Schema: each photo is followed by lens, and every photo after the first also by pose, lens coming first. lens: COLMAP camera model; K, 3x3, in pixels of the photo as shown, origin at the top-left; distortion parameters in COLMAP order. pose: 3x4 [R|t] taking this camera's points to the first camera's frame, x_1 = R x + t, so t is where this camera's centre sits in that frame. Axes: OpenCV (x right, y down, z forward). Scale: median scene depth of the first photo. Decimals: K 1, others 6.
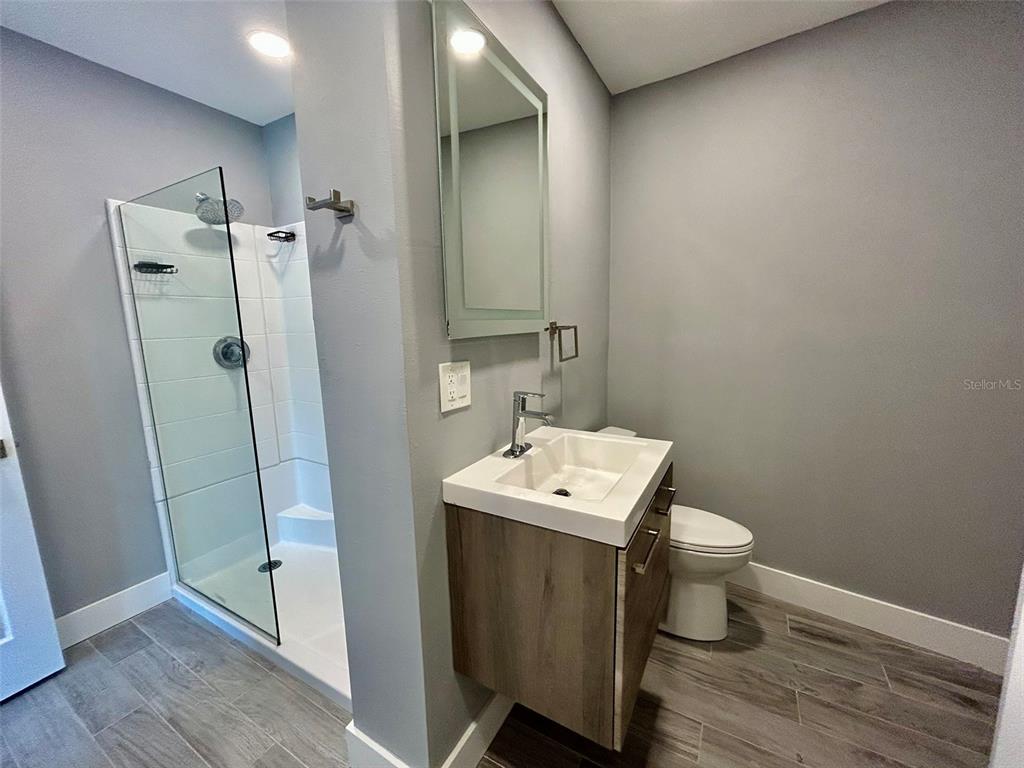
lens RADIAL K [[413.2, 0, 512.7], [0, 413.2, 388.5], [0, 0, 1]] dist [0.001242, -0.000329]
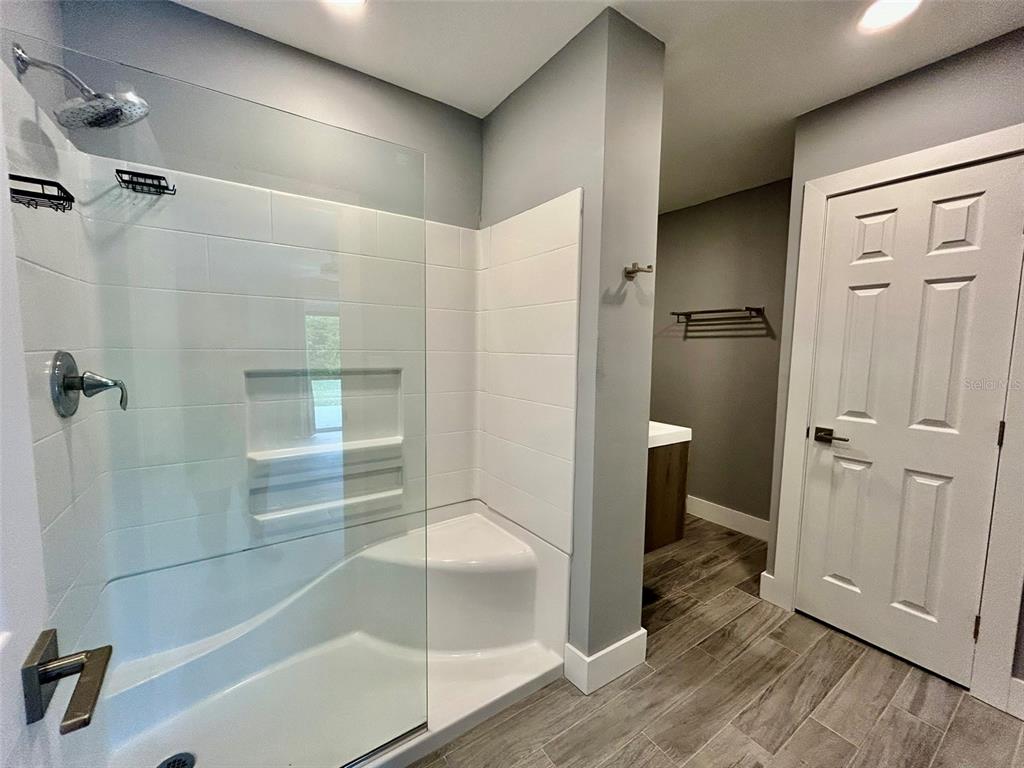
lens RADIAL K [[413.2, 0, 512.1], [0, 413.2, 382.5], [0, 0, 1]] dist [0.001242, -0.000329]
pose [[0.430832, -0.051251, 0.900976, -1.992569], [0.122987, 0.992406, -0.002358, -0.049886], [-0.894012, 0.111824, 0.433863, 0.714341]]
